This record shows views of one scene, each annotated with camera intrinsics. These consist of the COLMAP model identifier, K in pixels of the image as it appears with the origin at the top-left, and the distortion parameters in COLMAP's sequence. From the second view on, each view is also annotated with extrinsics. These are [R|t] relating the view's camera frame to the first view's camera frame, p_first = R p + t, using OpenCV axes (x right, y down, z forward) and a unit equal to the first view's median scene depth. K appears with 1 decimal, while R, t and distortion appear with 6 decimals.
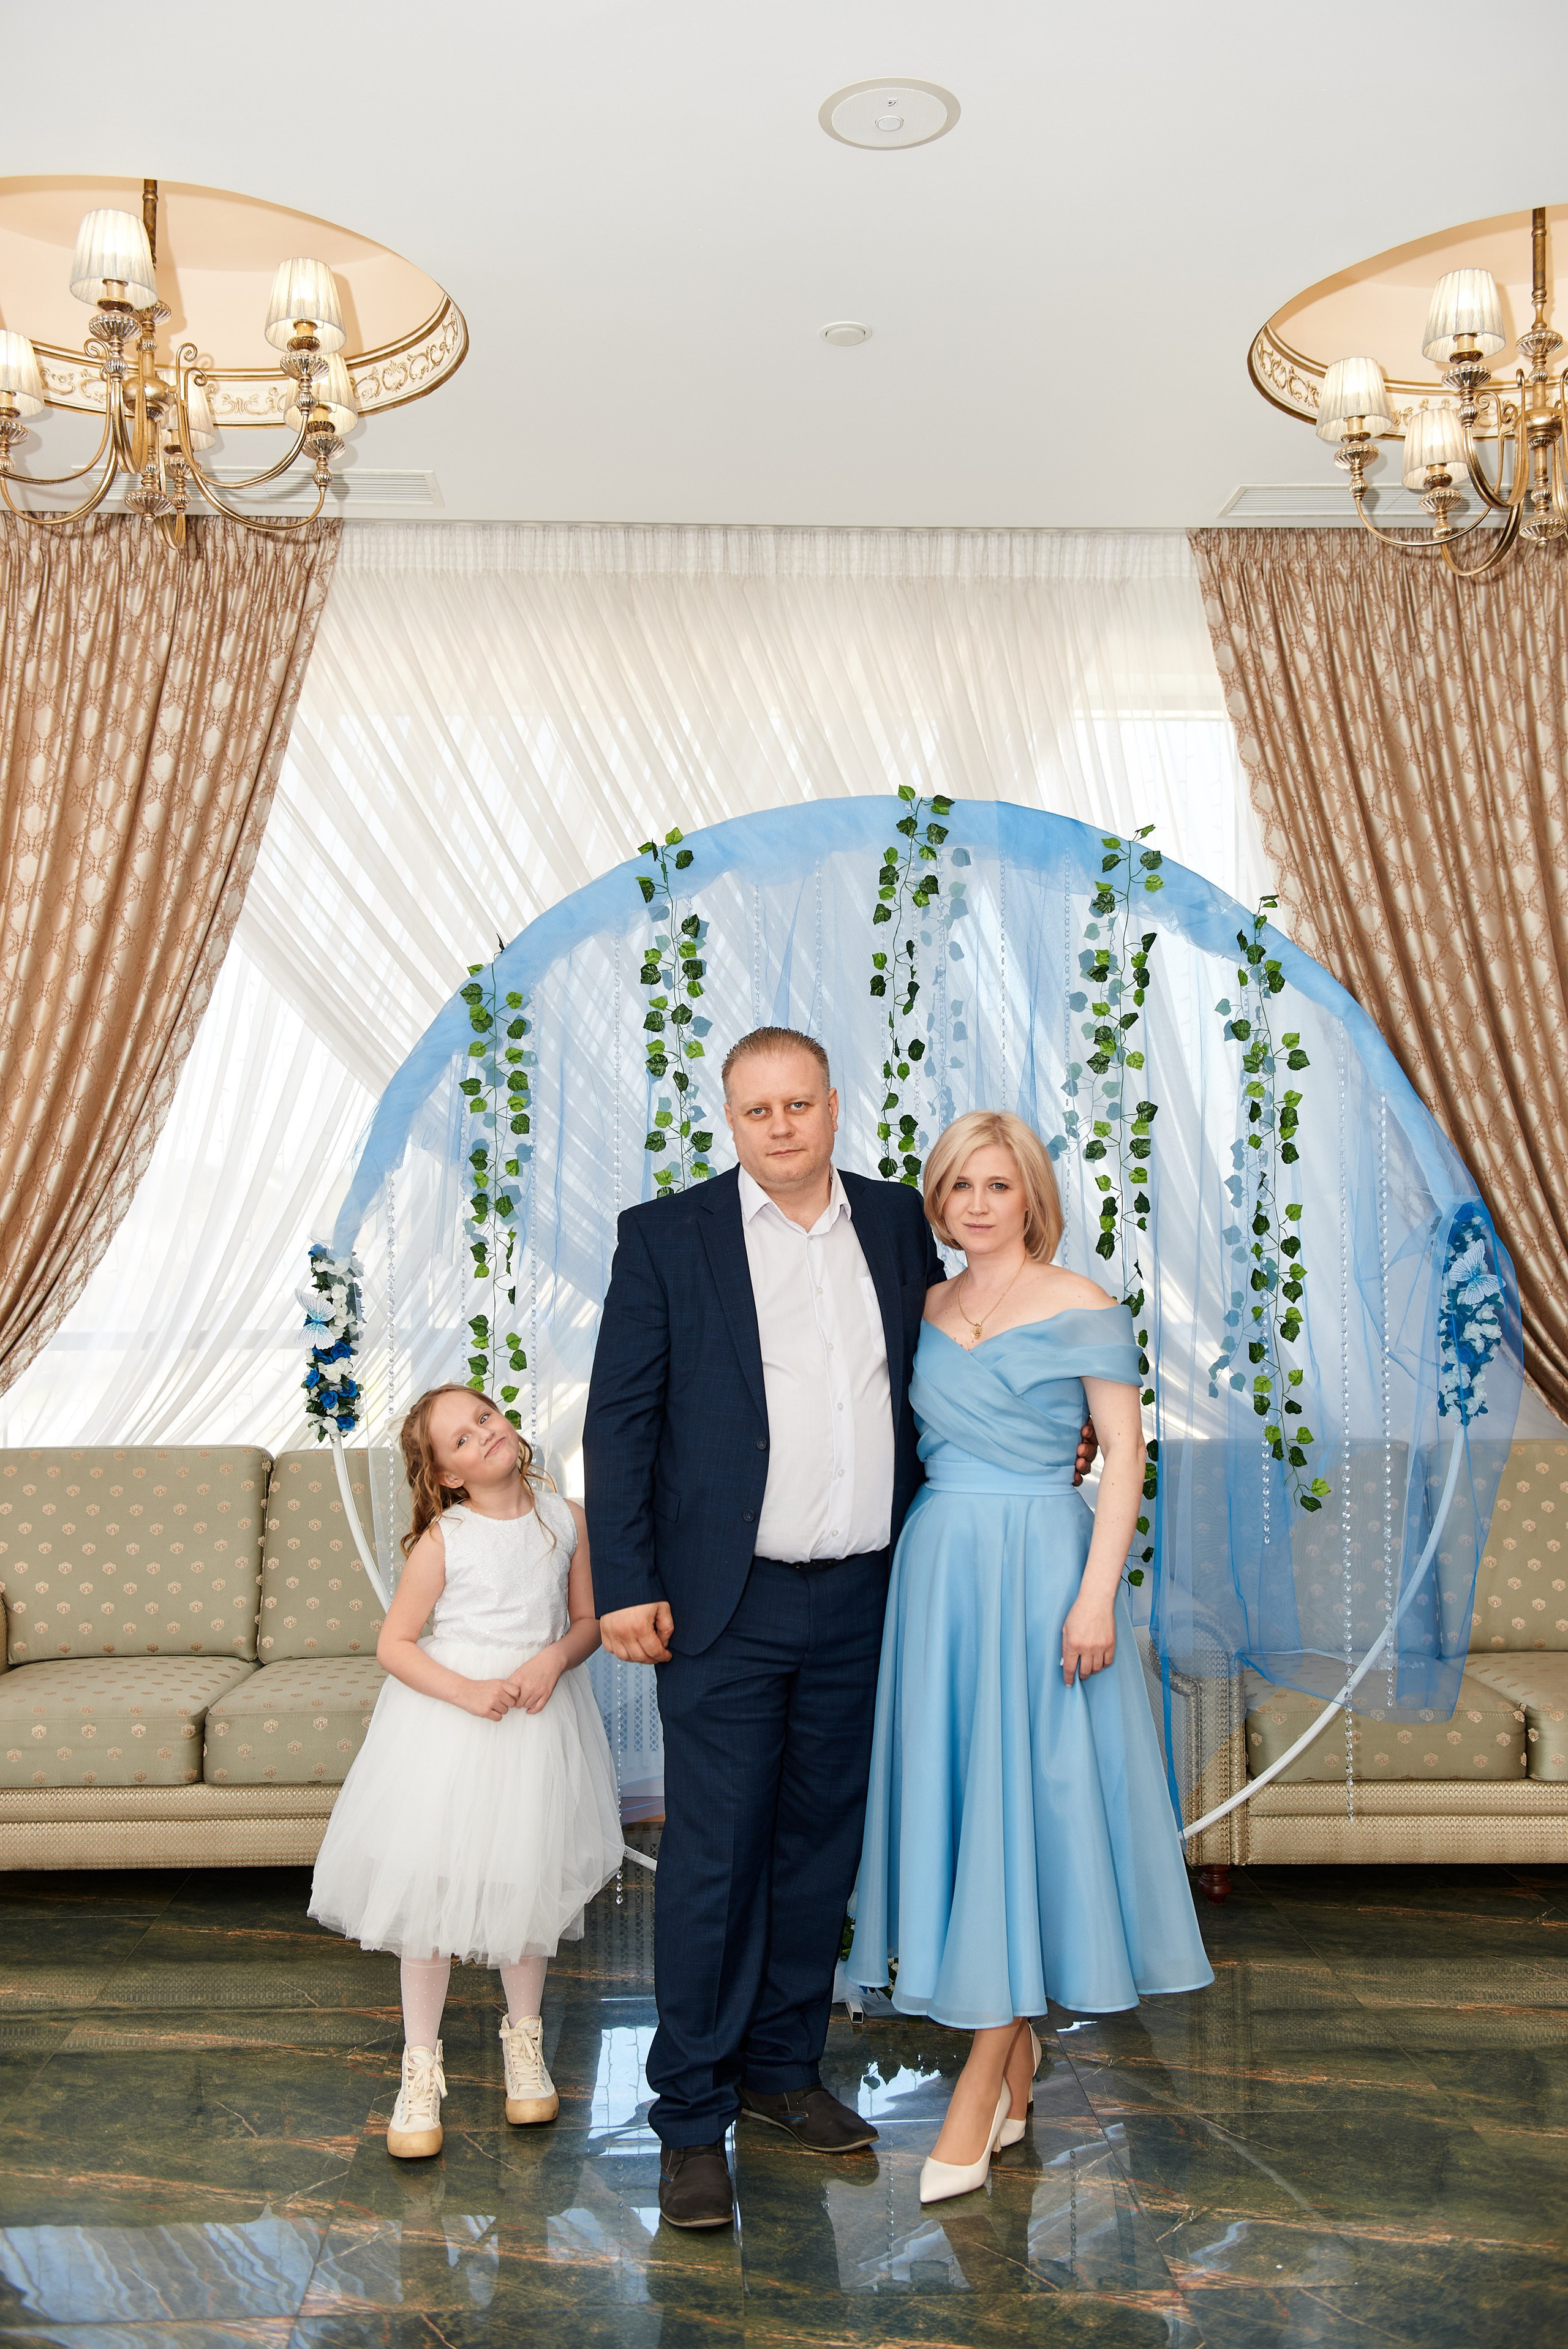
lens RADIAL K [[2302.5, 0, 786.5], [0, 2302.5, 1165.7], [0, 0, 1]] dist [0.047048, 0.000000]
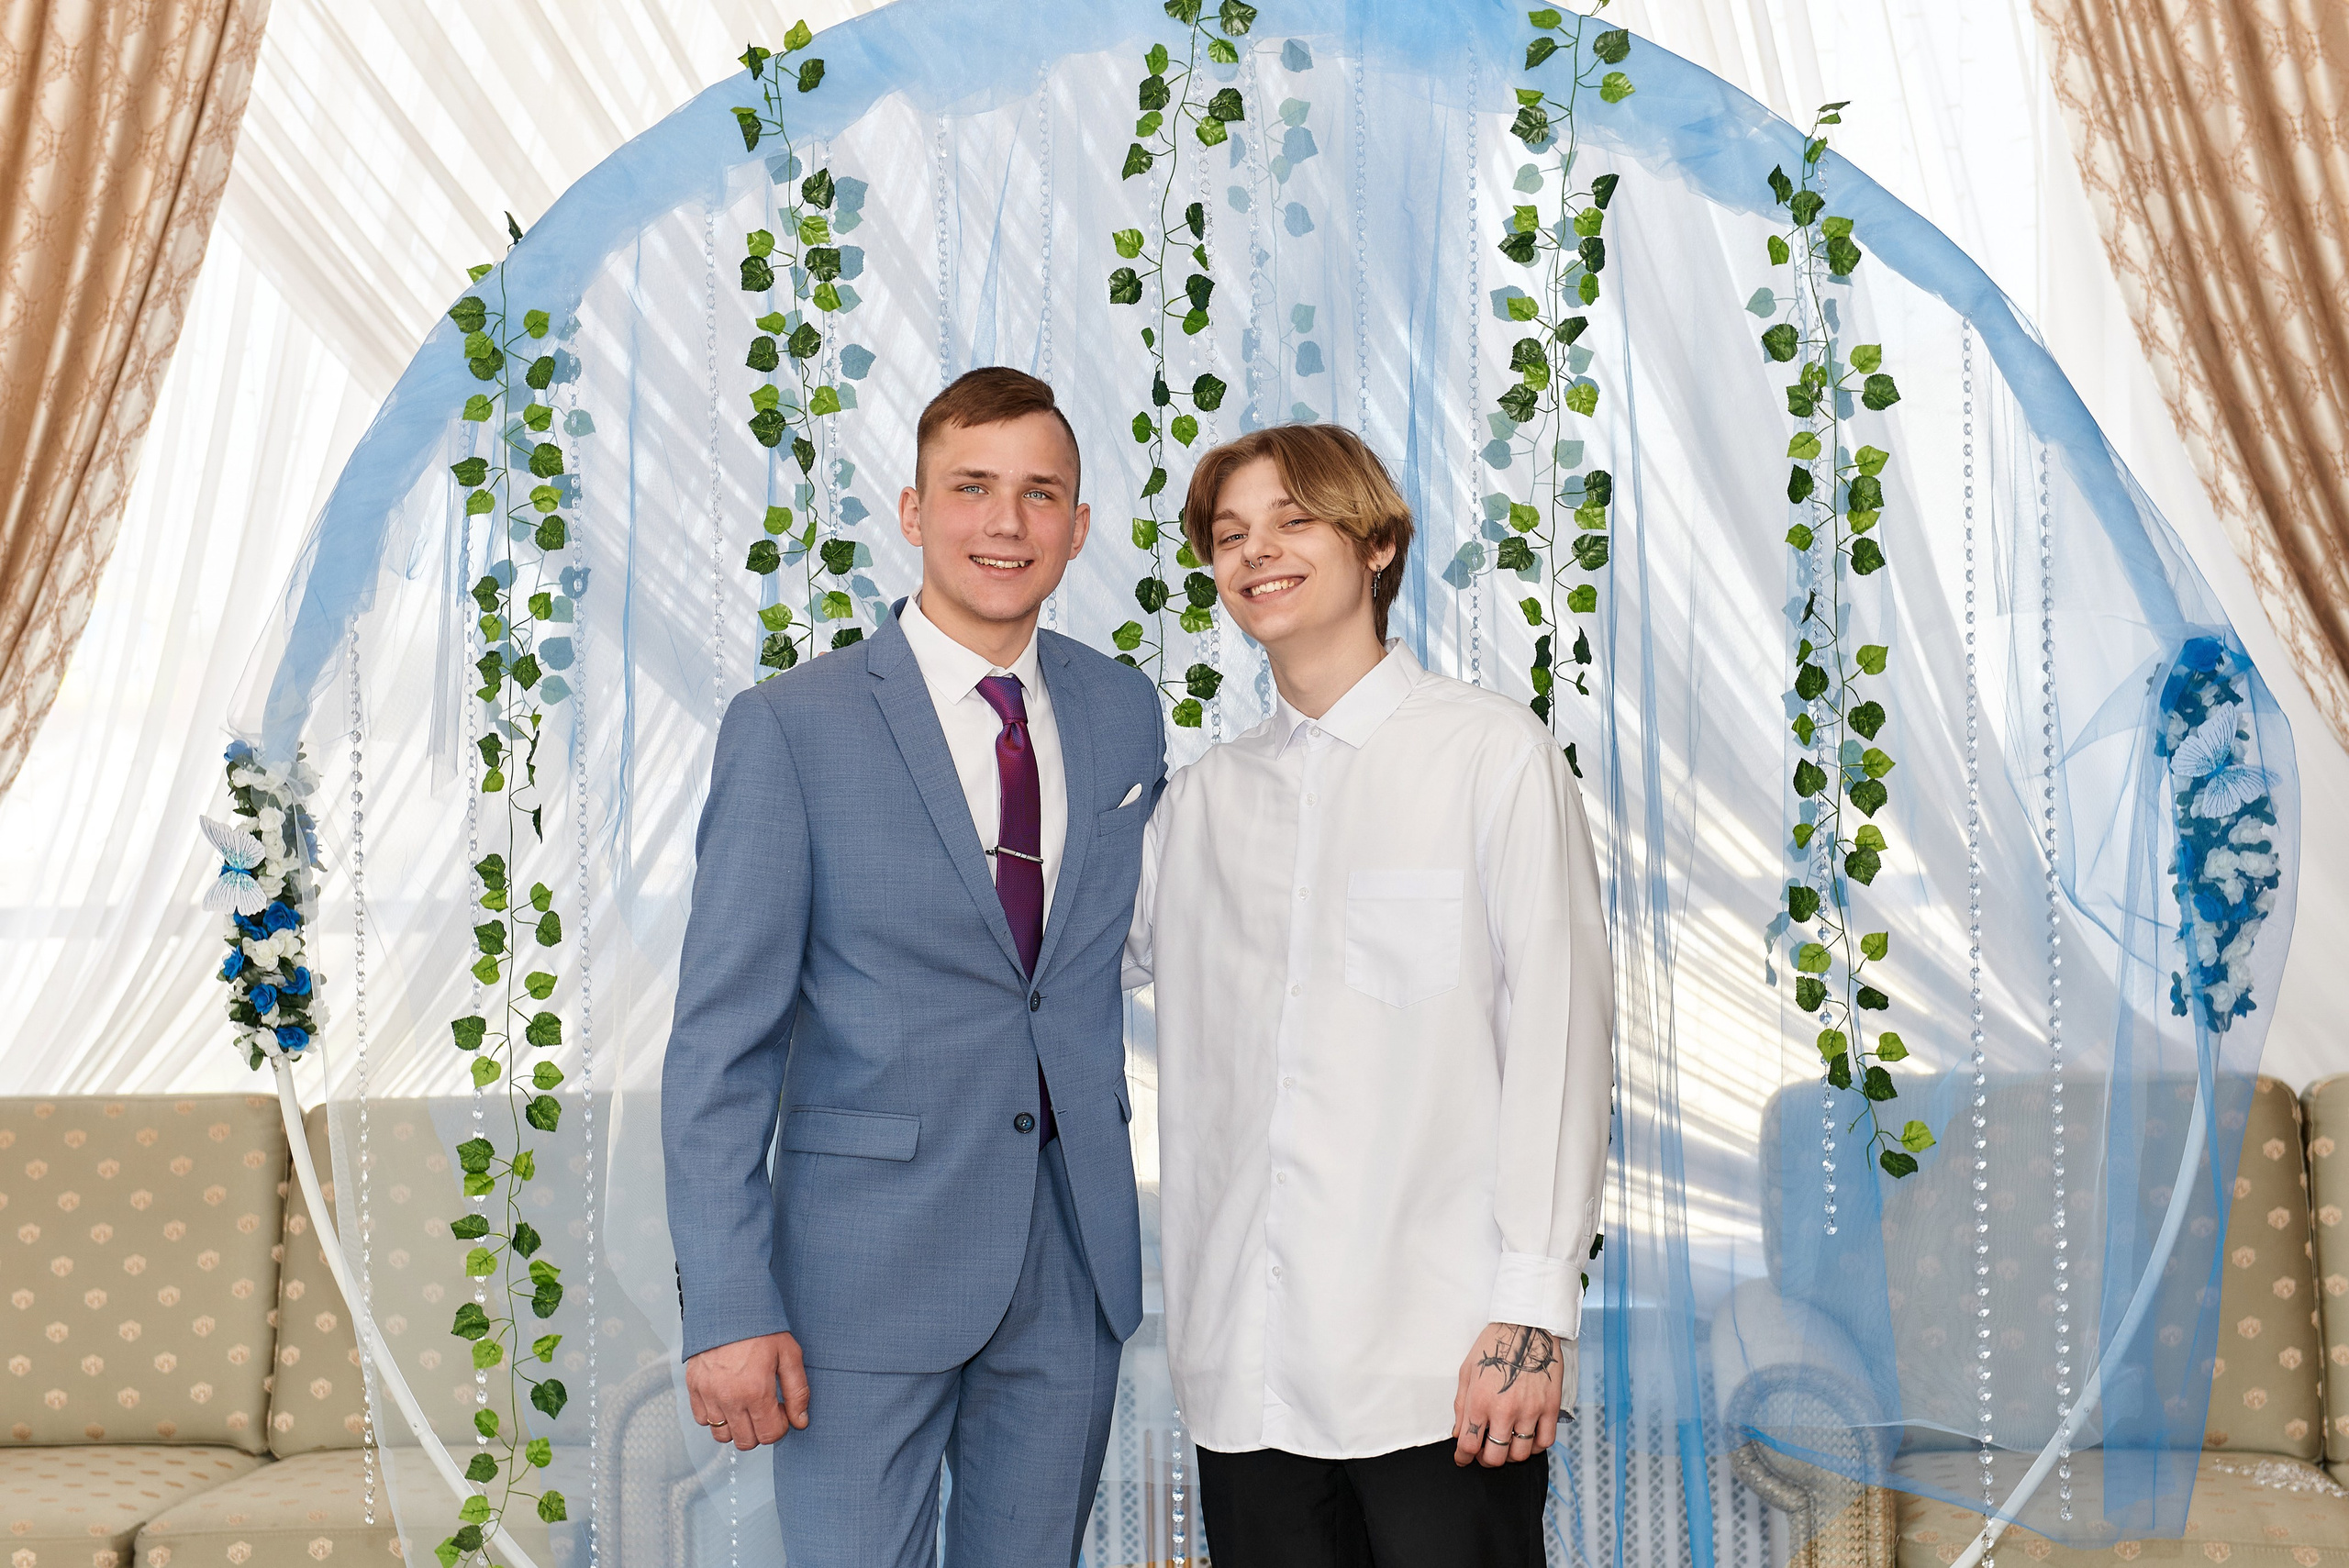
lens RADIAL K [[4397.5, 0, 1175.3], [0, 4397.5, 806.9], [0, 0, 1]] dist [0.143570, 0.000000]
pose [[0.991512, -0.012583, -0.129406, 0.167338], [0.017827, 0.999062, 0.039451, 0.009174], [0.128789, -0.041423, 0.990807, -0.096732]]
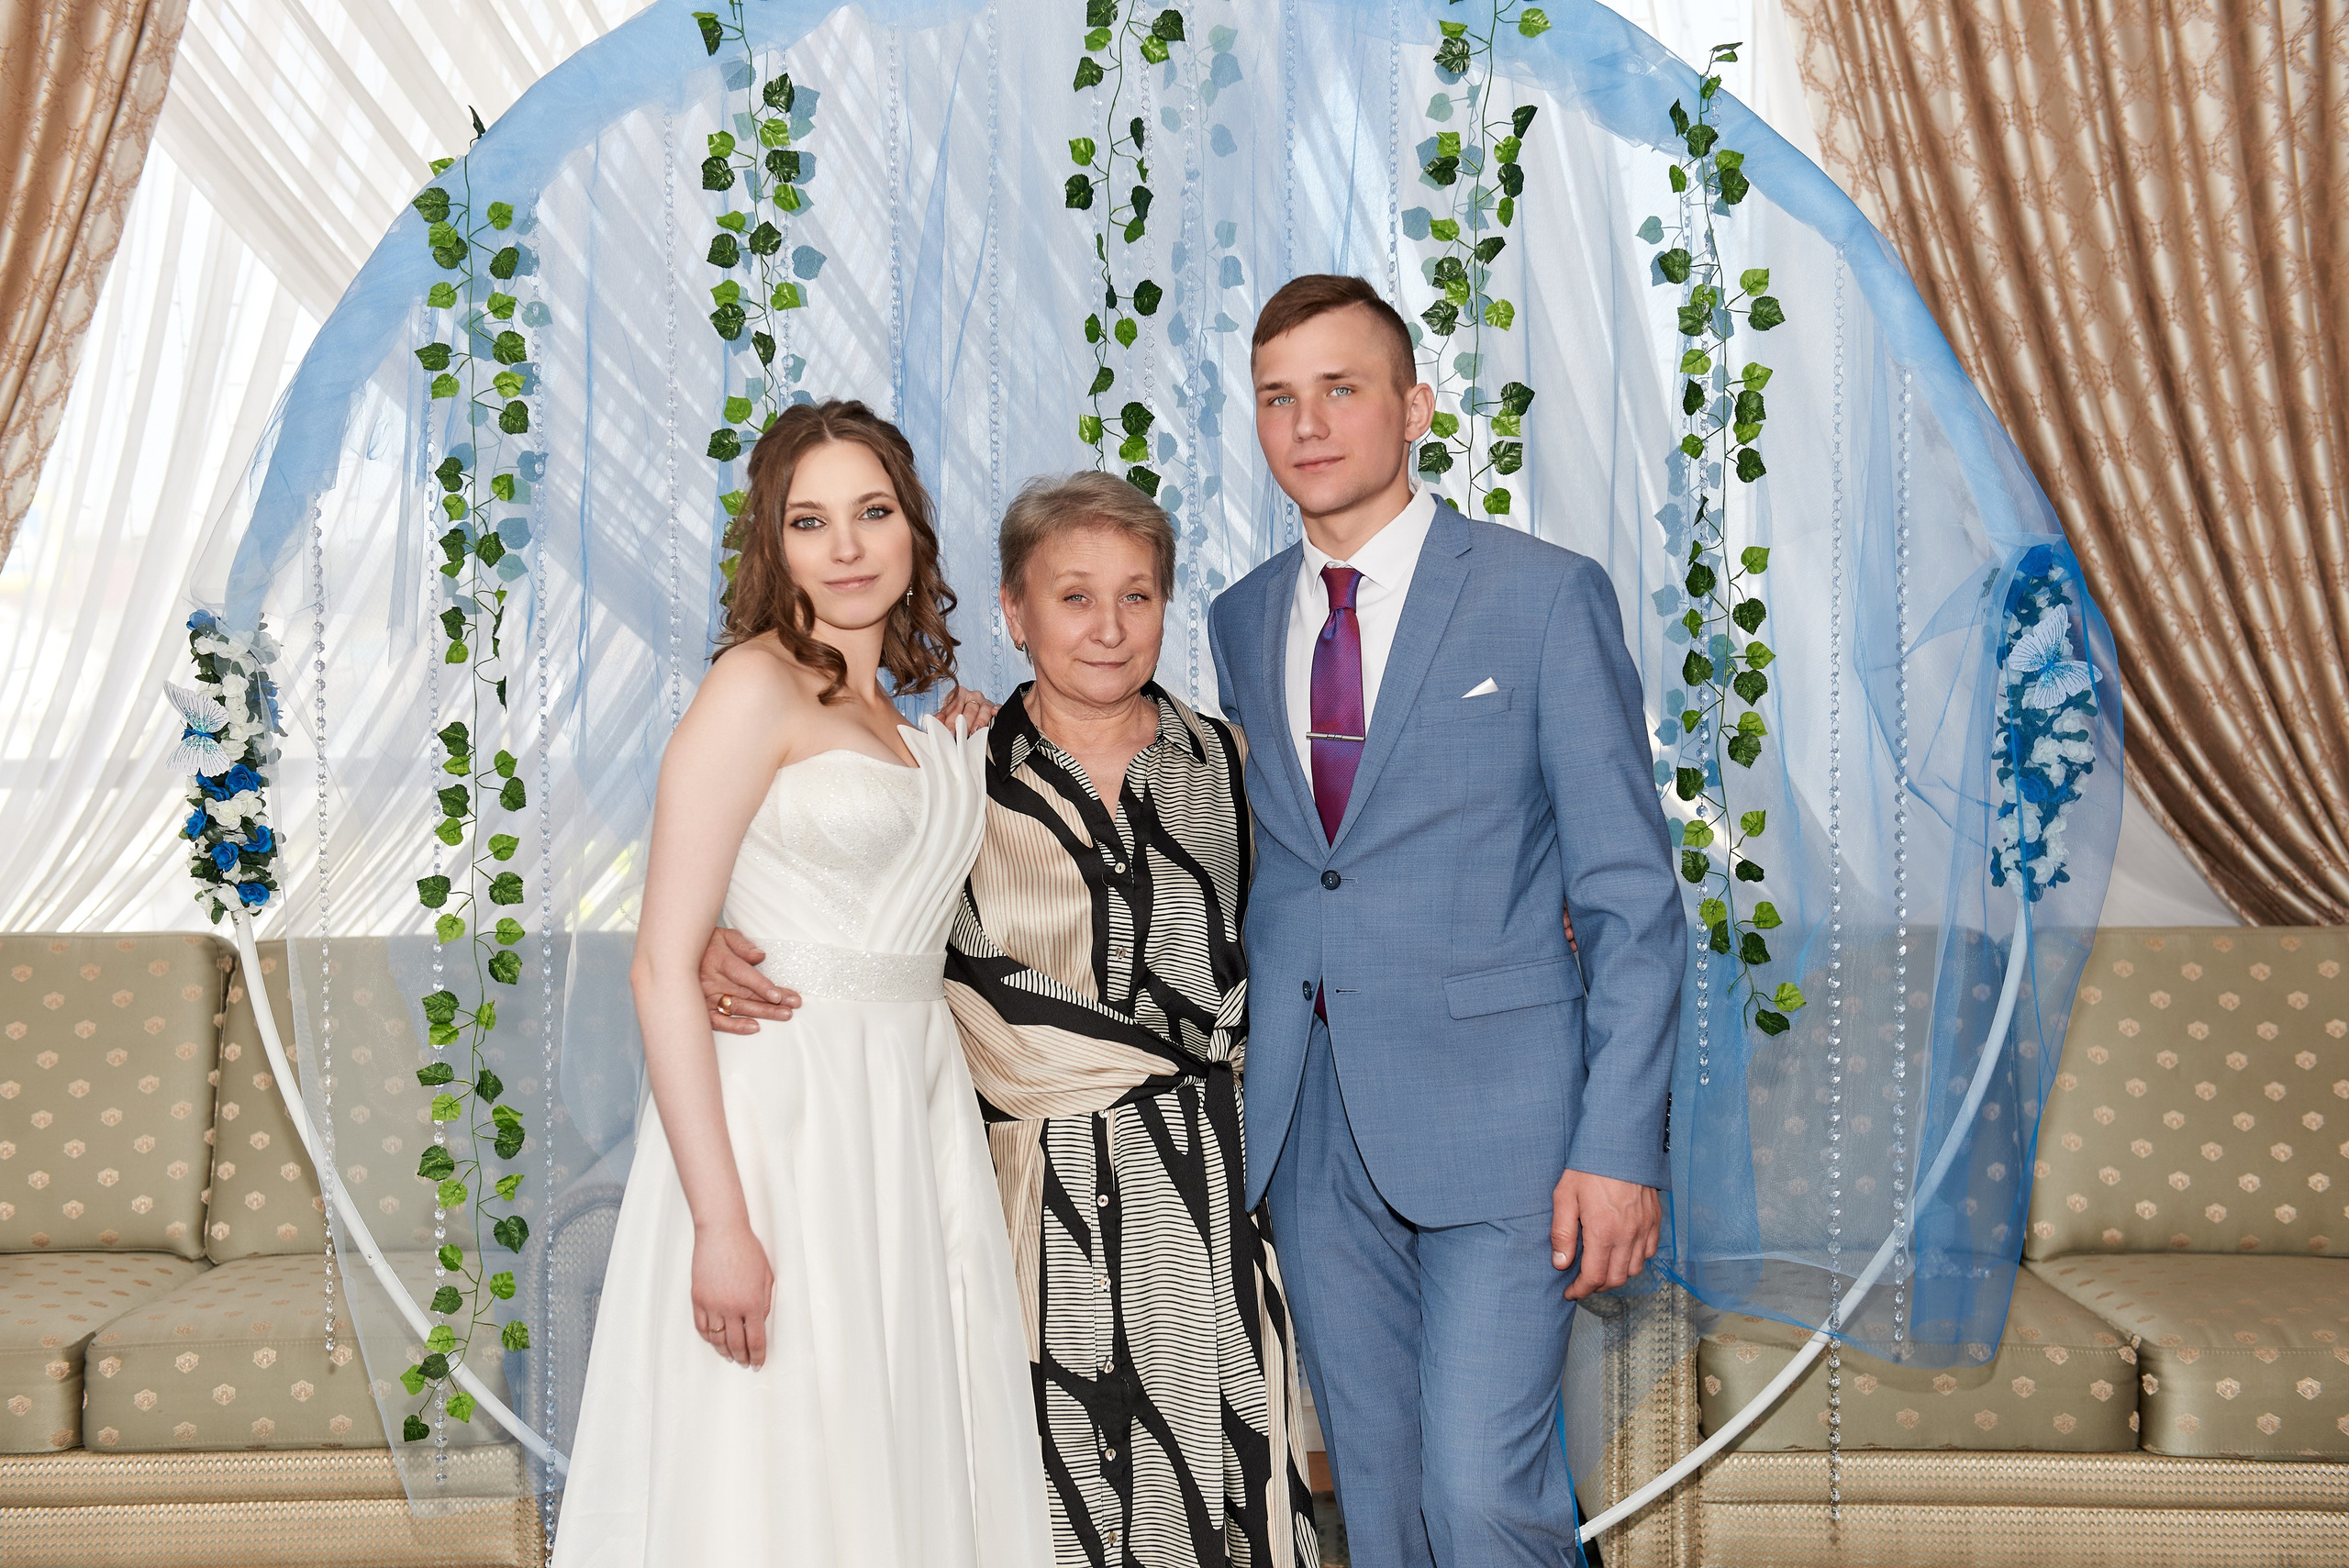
lens RADIAL K [[3204.9, 0, 1184.0], [0, 3204.9, 791.3], [0, 0, 1]] dist [0.160440, 0.000000]
pose [[0.999778, 0.001714, -0.020999, 0.074142], [-0.000174, 0.997323, 0.073129, 0.016511], [0.021068, -0.073109, 0.997101, 0.107922]]
